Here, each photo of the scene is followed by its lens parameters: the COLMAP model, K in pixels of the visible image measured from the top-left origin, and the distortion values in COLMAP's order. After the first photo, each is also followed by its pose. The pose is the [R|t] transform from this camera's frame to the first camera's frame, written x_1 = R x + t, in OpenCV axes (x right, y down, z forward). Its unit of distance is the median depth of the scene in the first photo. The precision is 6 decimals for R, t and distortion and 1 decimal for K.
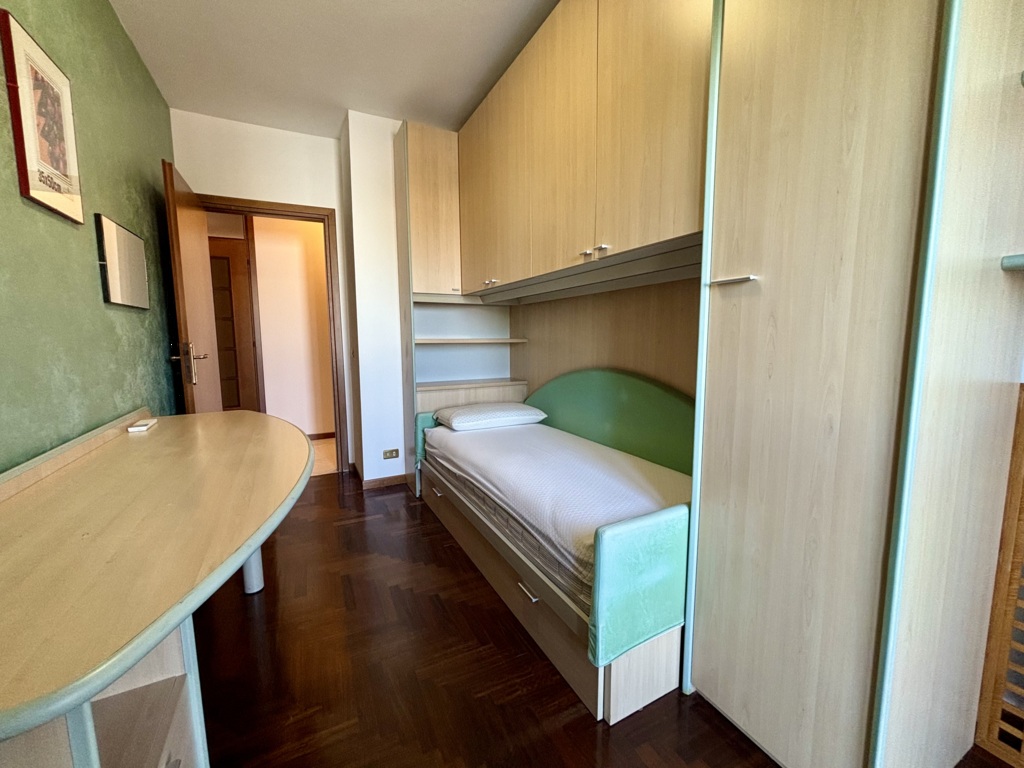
lens RADIAL K [[412.2, 0, 509.9], [0, 412.2, 380.3], [0, 0, 1]] dist [0.001765, 0.000294]
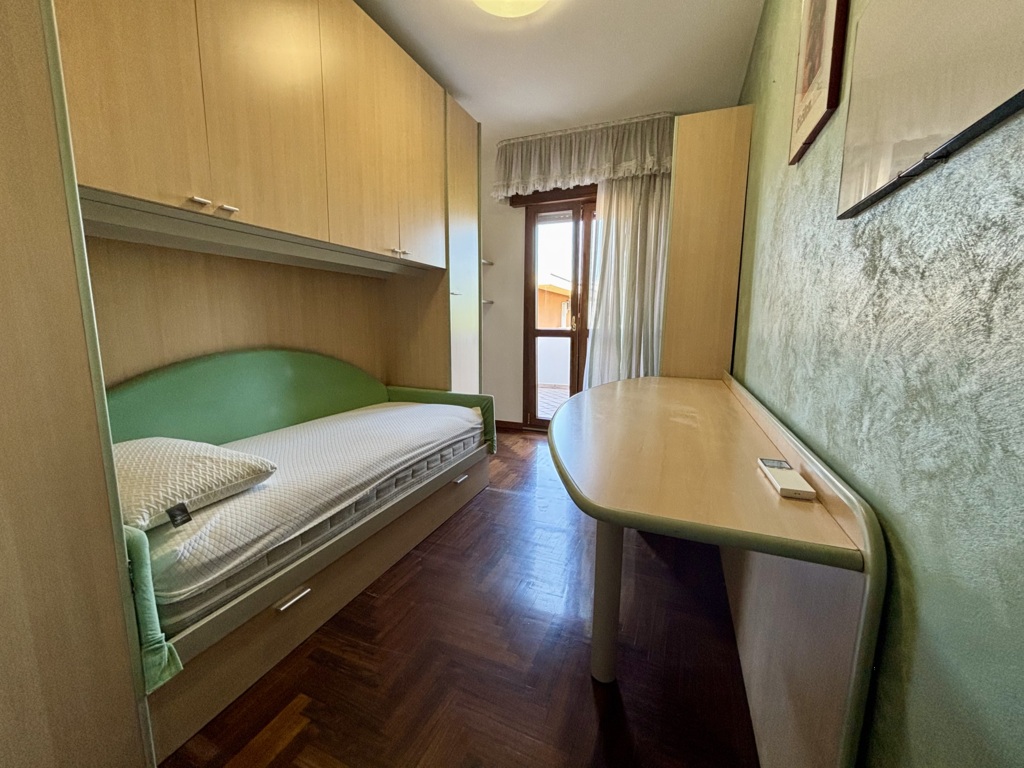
lens RADIAL K [[412.2, 0, 512.5], [0, 412.2, 384.2], [0, 0, 1]] dist [0.001765, 0.000294]
pose [[-0.643206, -0.108104, 0.758024, -0.937837], [0.080625, 0.974918, 0.207448, -0.109358], [-0.761437, 0.194547, -0.618357, 1.351428]]
